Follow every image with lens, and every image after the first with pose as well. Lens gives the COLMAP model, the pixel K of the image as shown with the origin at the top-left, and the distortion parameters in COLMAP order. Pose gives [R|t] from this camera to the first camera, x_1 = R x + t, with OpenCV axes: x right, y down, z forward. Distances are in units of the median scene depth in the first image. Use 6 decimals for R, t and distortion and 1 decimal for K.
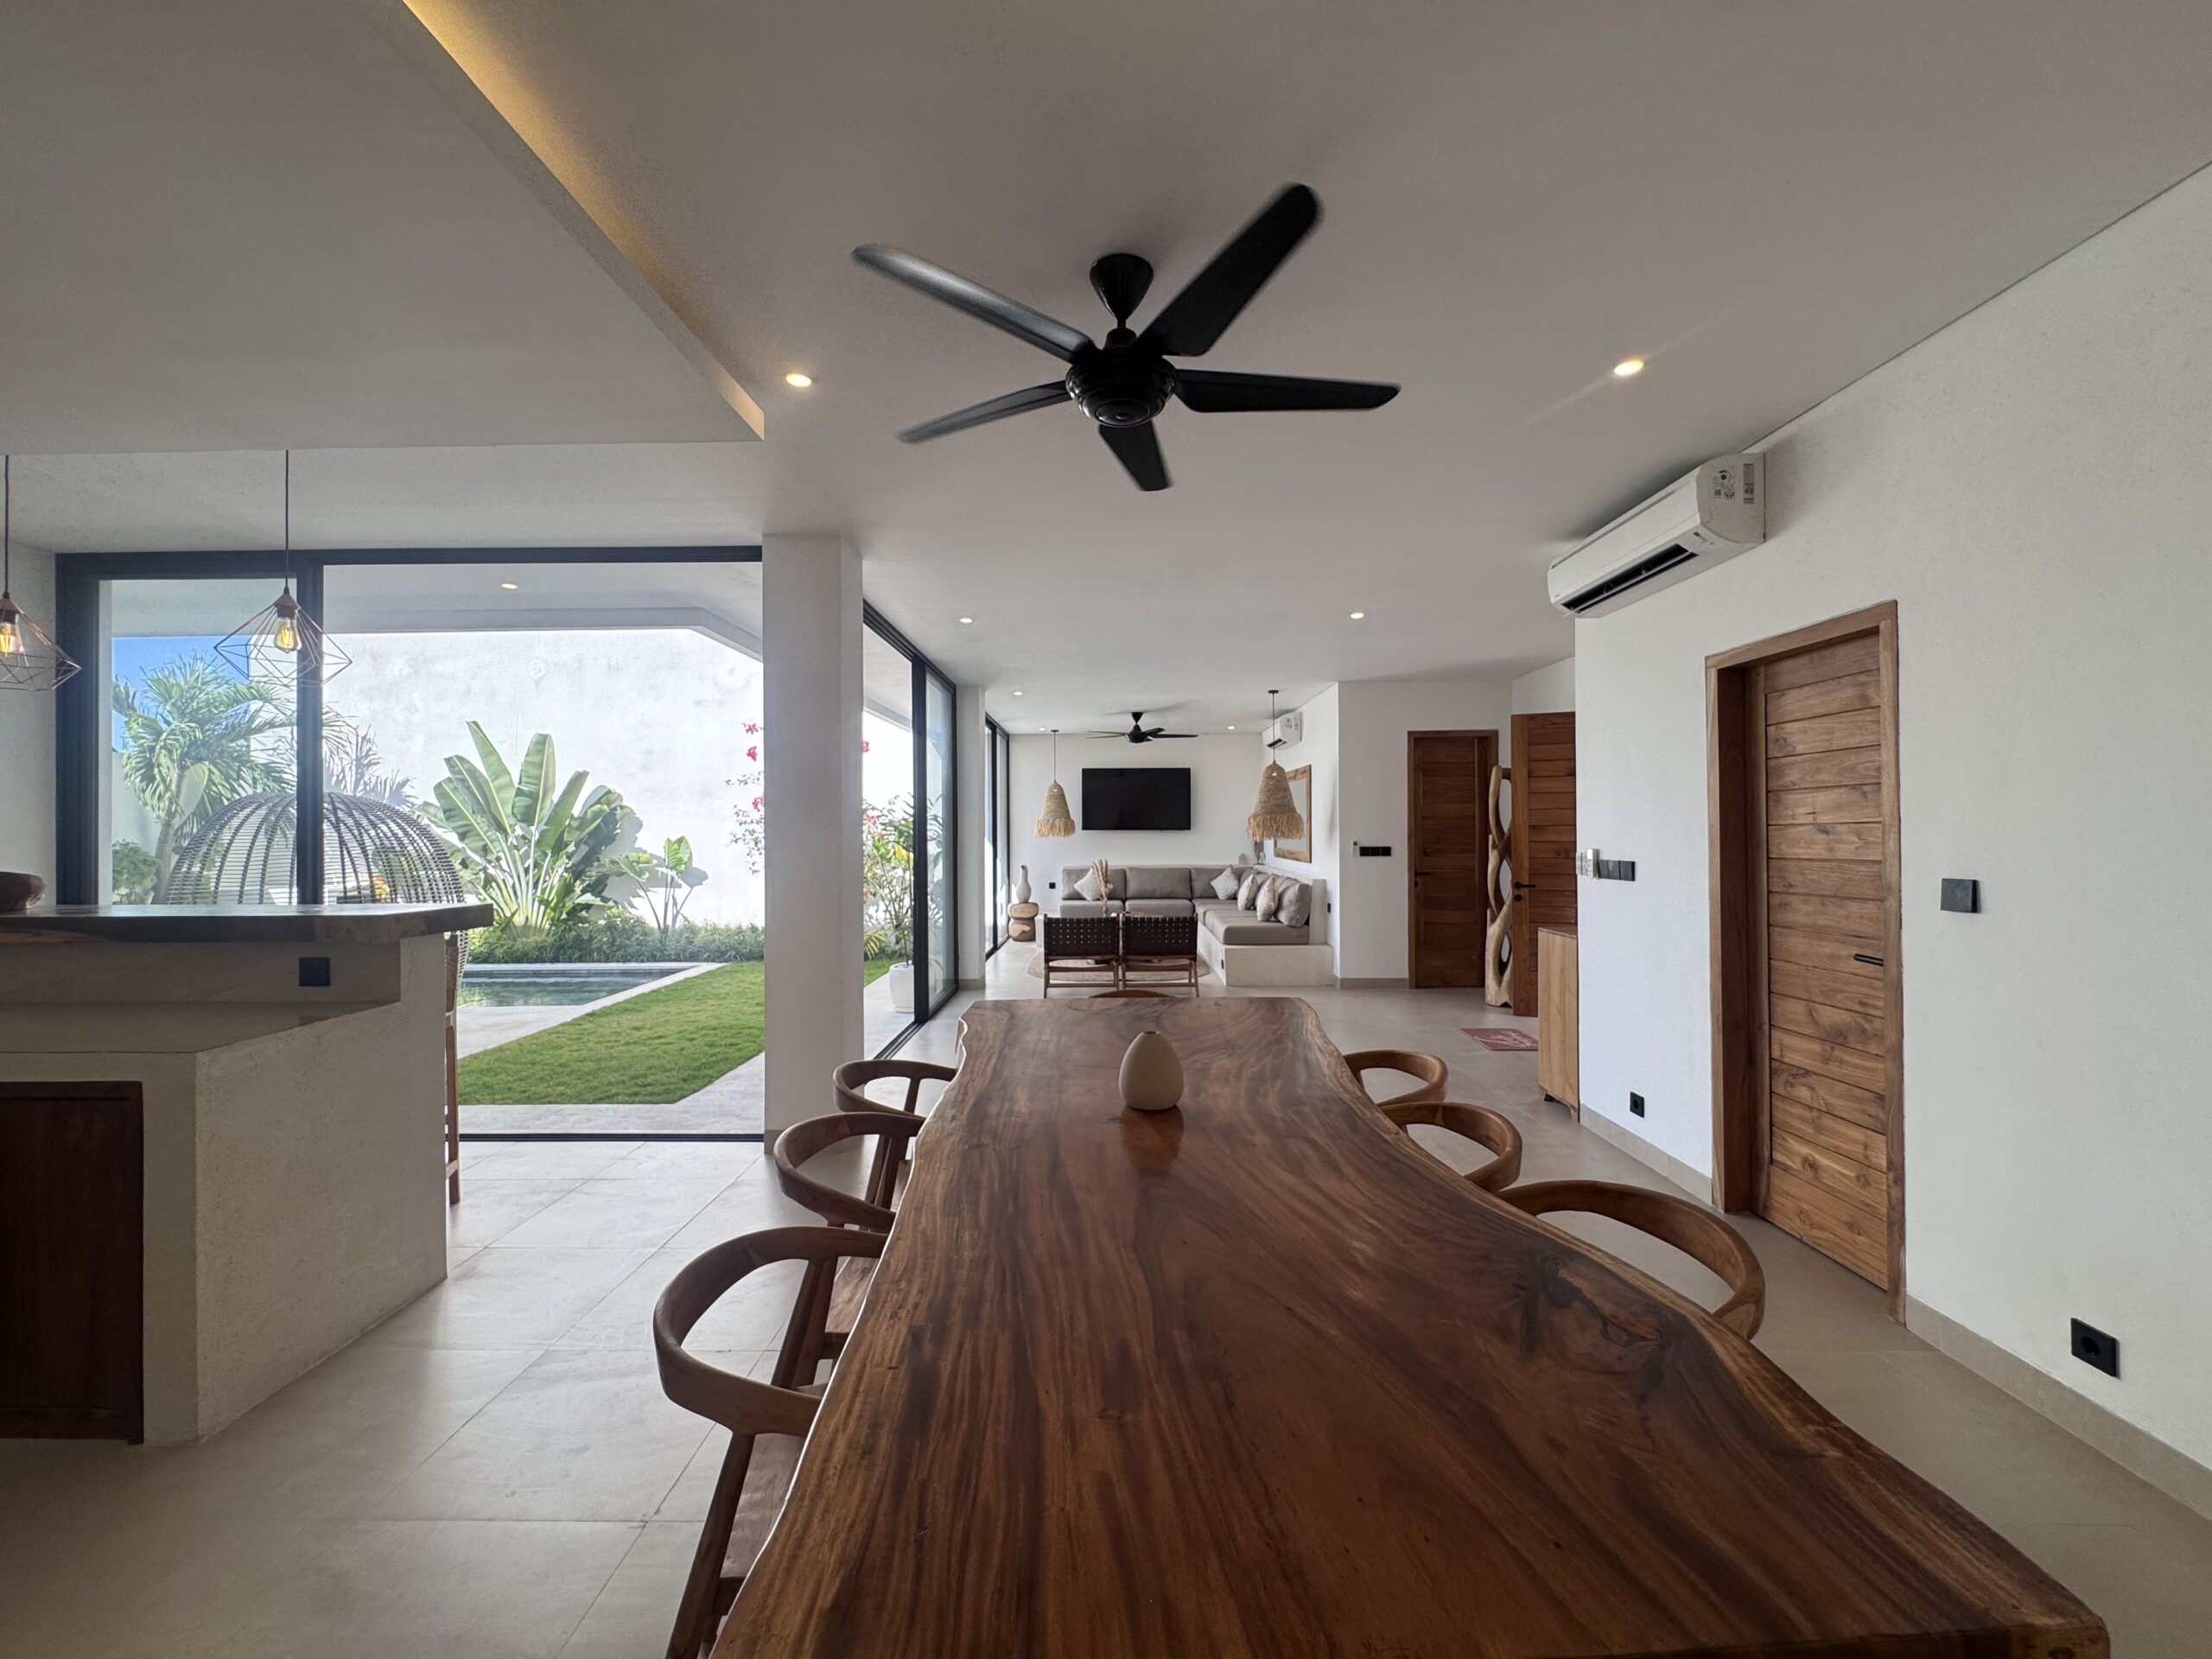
lens RADIAL K [[884.9, 0, 1104.2], [0, 884.9, 828.1], [0, 0, 1]] dist [-0.002096, 0.000113]
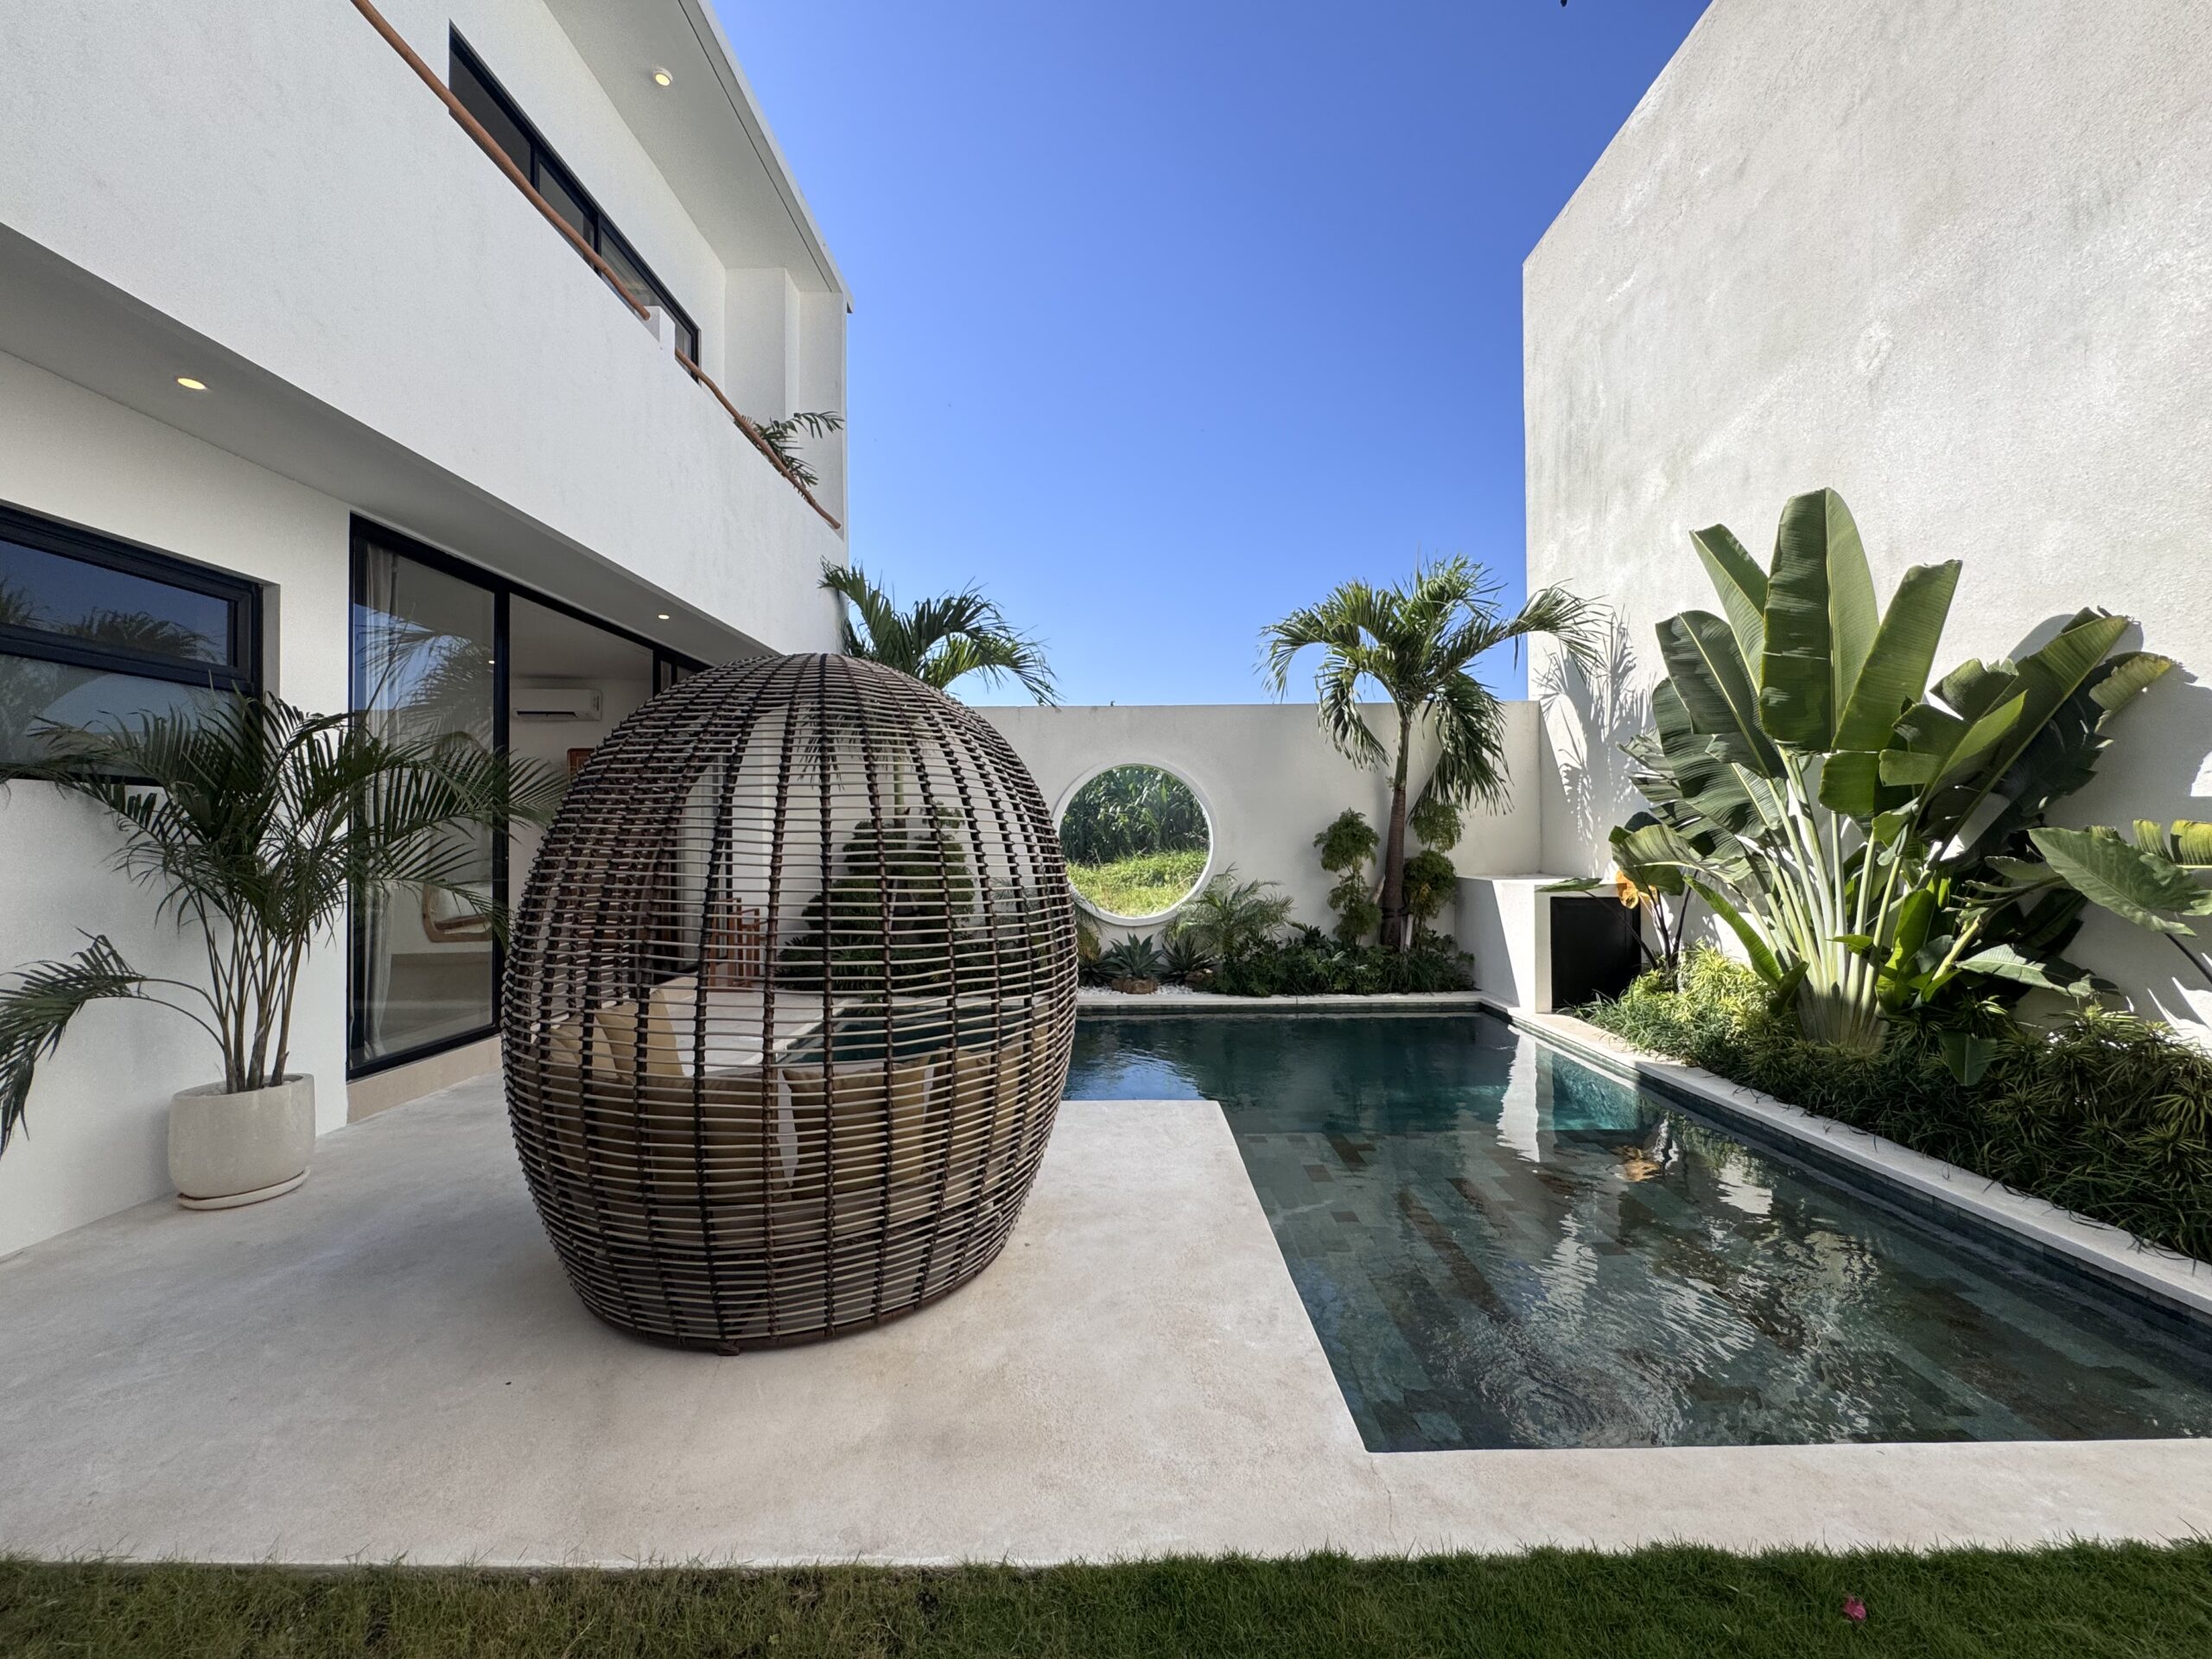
lens RADIAL K [[884.9, 0, 1104.2], [0, 884.9, 828.1], [0, 0, 1]] dist [-0.002096, 0.000113]
pose [[0.000424, -0.005948, -0.999982, -0.325878], [0.011372, 0.999918, -0.005943, 0.036273], [0.999935, -0.011369, 0.000492, 0.842360]]
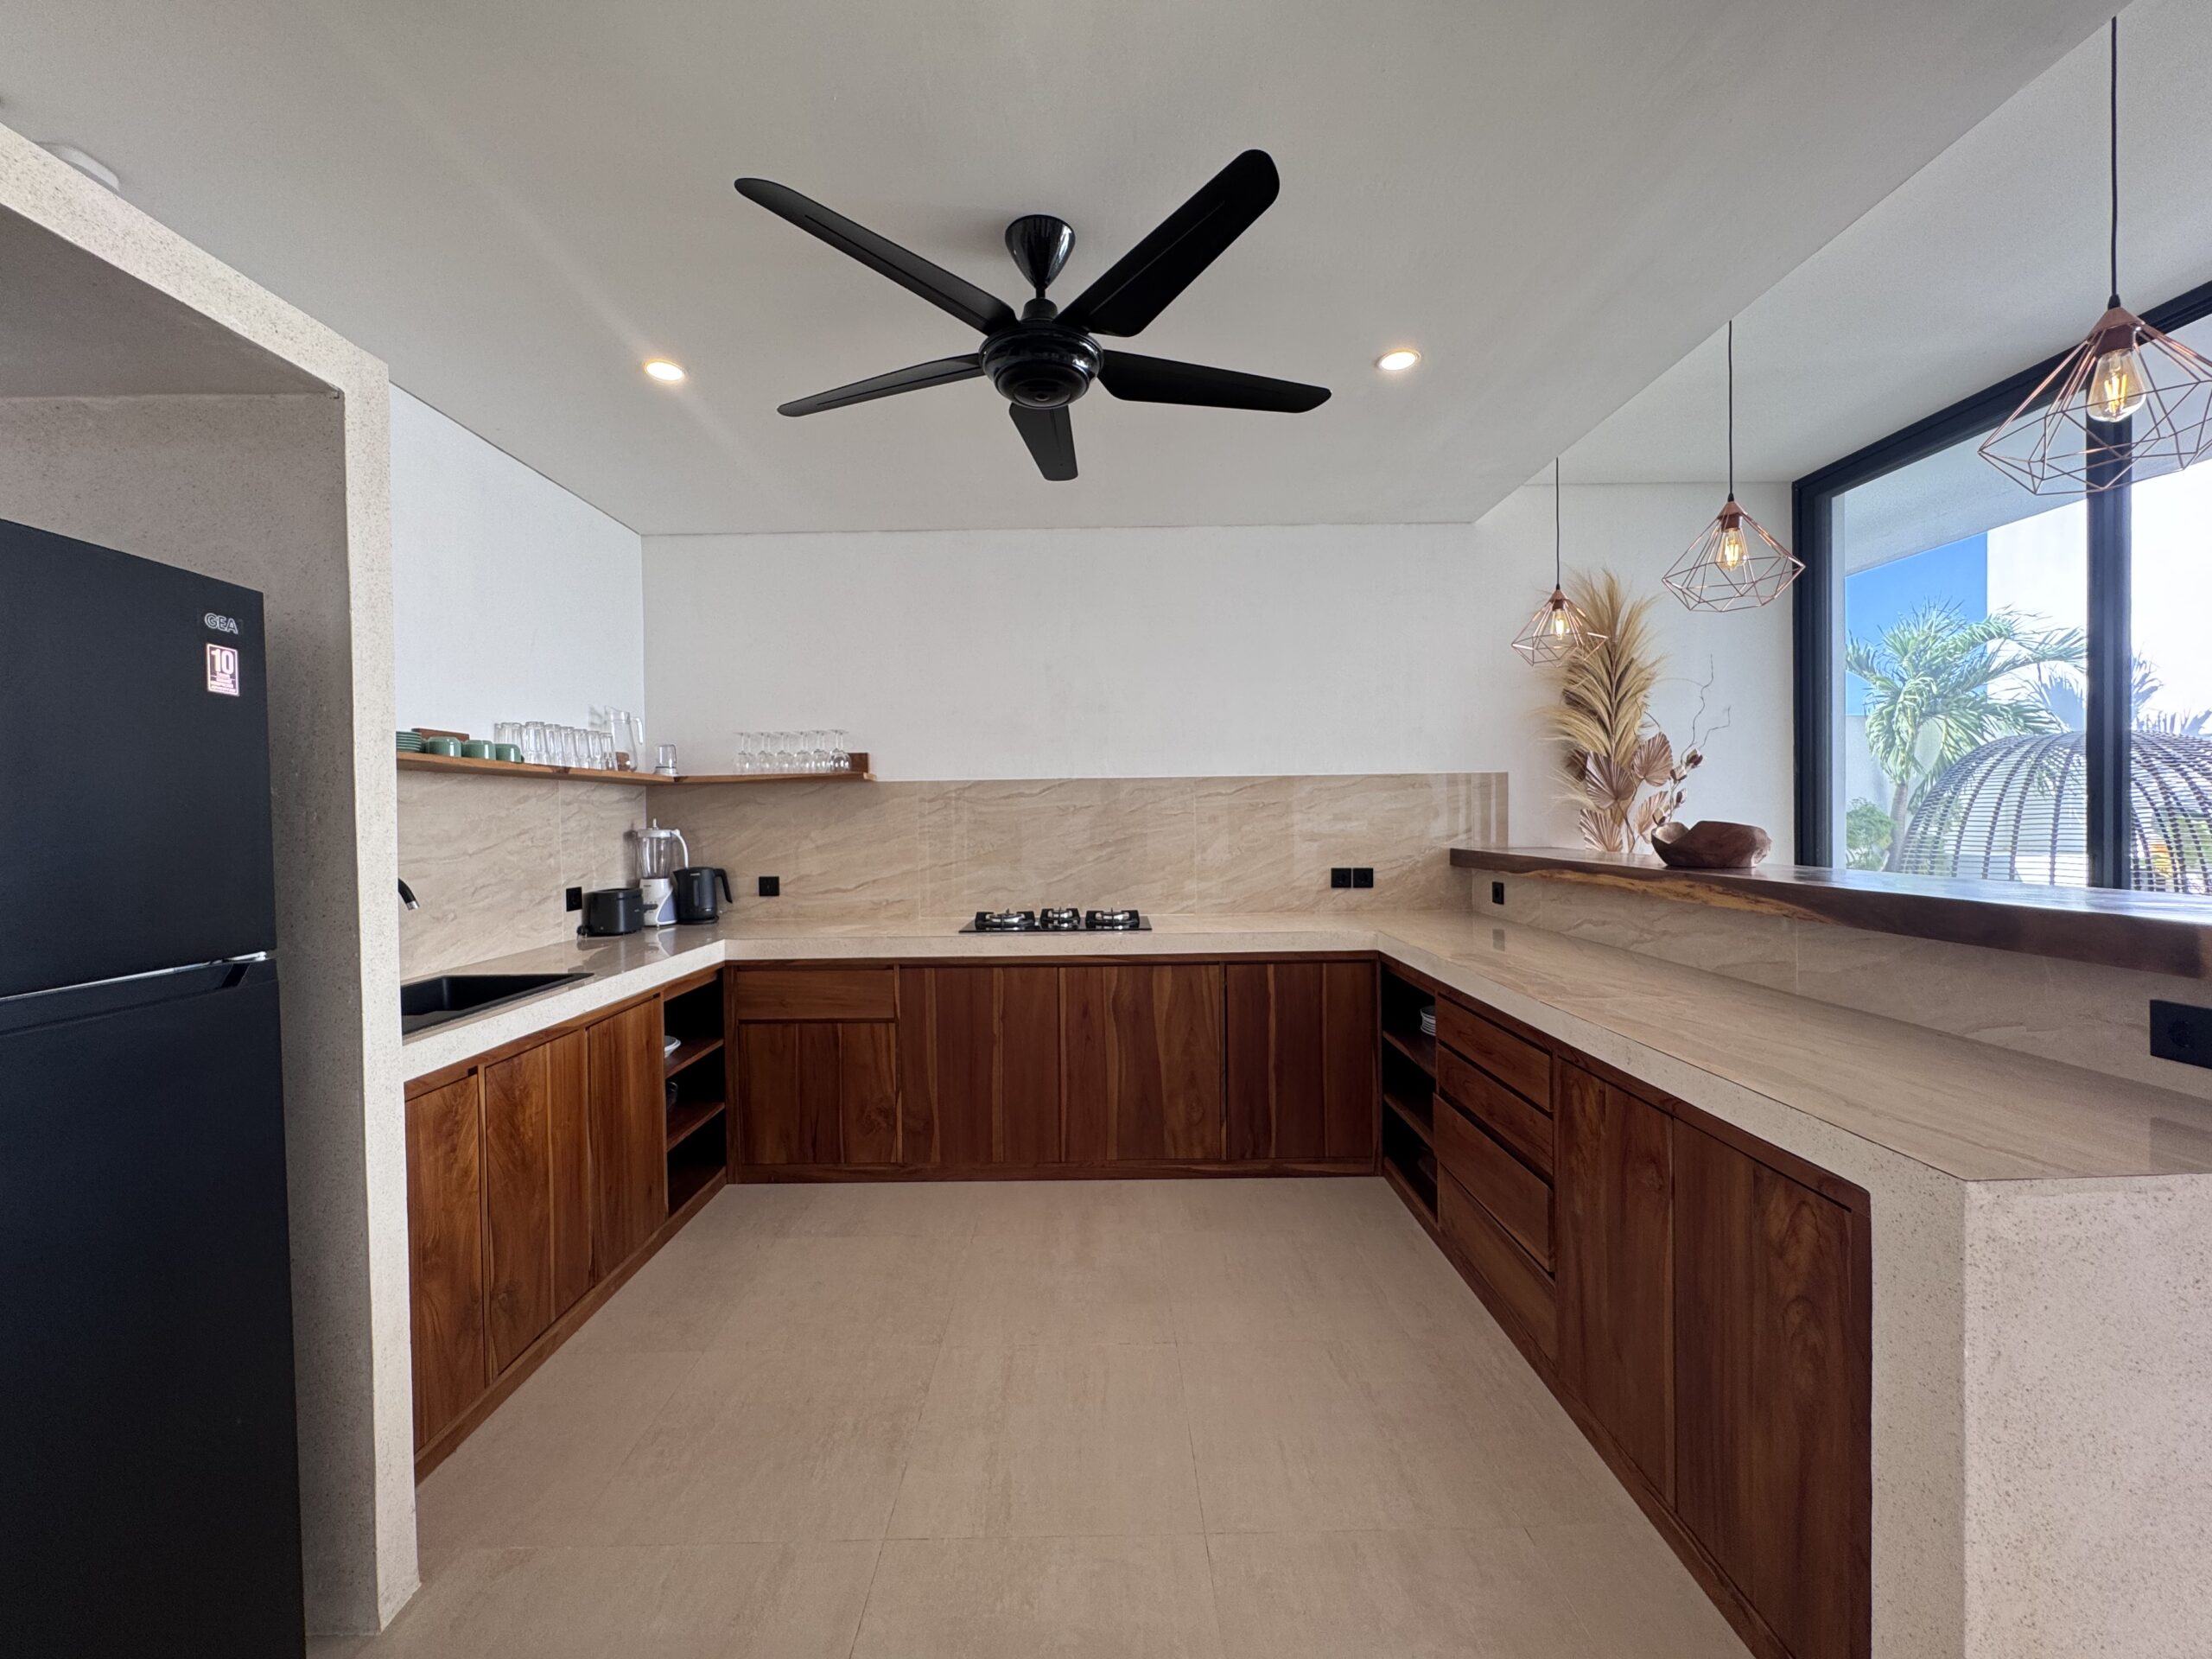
lens RADIAL K [[884.9, 0, 1104.2], [0, 884.9, 828.1], [0, 0, 1]] dist [-0.002096, 0.000113]
pose [[0.022329, 0.021167, -0.999527, -0.118428], [0.019526, 0.999576, 0.021605, 0.007165], [0.999560, -0.019999, 0.021906, 0.109966]]
